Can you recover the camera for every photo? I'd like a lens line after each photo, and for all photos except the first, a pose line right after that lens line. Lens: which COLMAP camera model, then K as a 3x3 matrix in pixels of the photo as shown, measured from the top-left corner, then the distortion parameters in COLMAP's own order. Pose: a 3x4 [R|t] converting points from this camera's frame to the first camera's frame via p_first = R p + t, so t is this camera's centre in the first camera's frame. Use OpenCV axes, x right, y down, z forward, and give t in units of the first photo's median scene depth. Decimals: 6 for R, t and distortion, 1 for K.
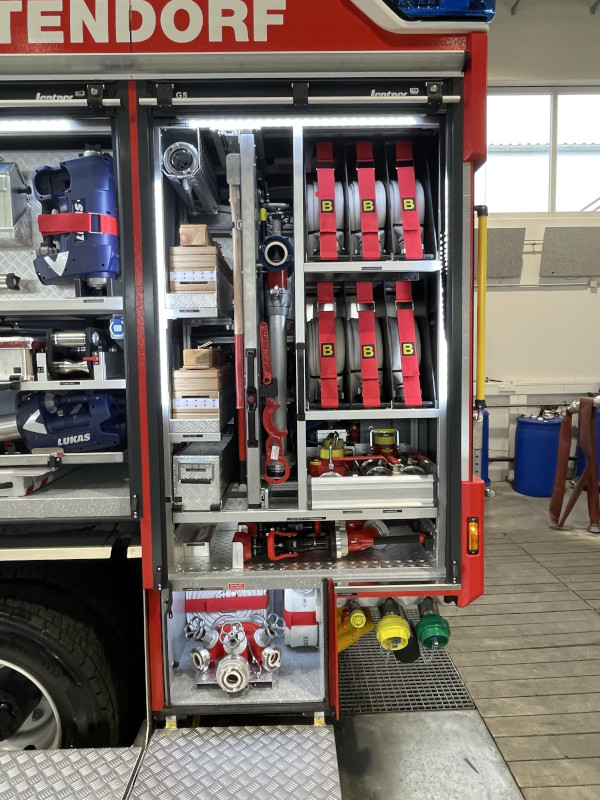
lens RADIAL K [[585.2, 0, 313.4], [0, 585.2, 413.1], [0, 0, 1]] dist [0.019325, -0.019583]
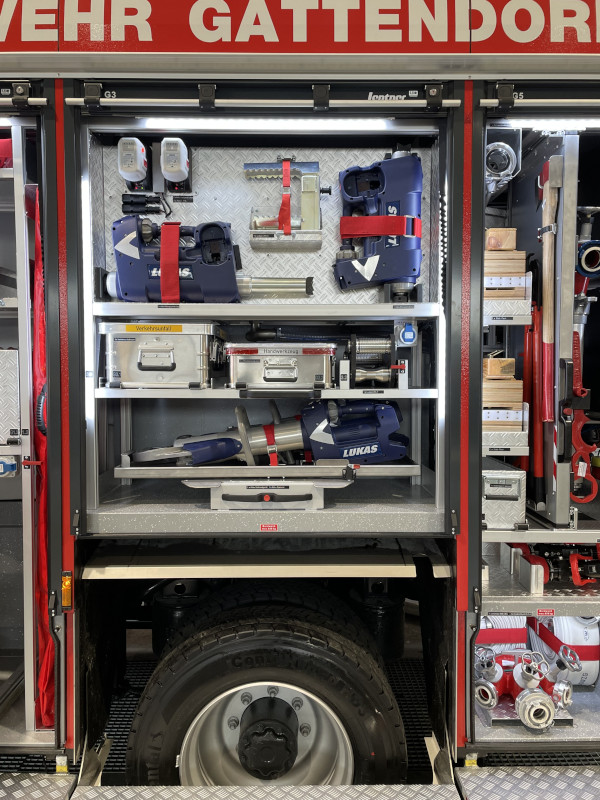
lens RADIAL K [[619.3, 0, 291.7], [0, 619.3, 403.7], [0, 0, 1]] dist [0.065443, -0.074072]
pose [[0.999786, 0.016700, -0.012200, -0.527647], [-0.017190, 0.999000, -0.041262, 0.012465], [0.011498, 0.041463, 0.999074, -0.012224]]
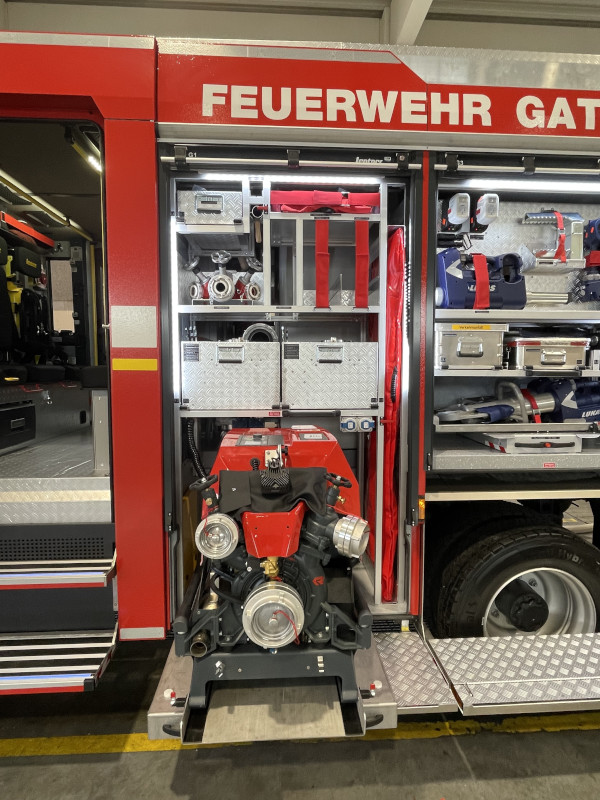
lens RADIAL K [[444.4, 0, 299.0], [0, 444.4, 396.5], [0, 0, 1]] dist [-0.005108, 0.000349]
pose [[0.999123, 0.016130, 0.038638, -1.188794], [-0.015953, 0.999861, -0.004904, 0.023722], [-0.038712, 0.004284, 0.999241, -0.024591]]
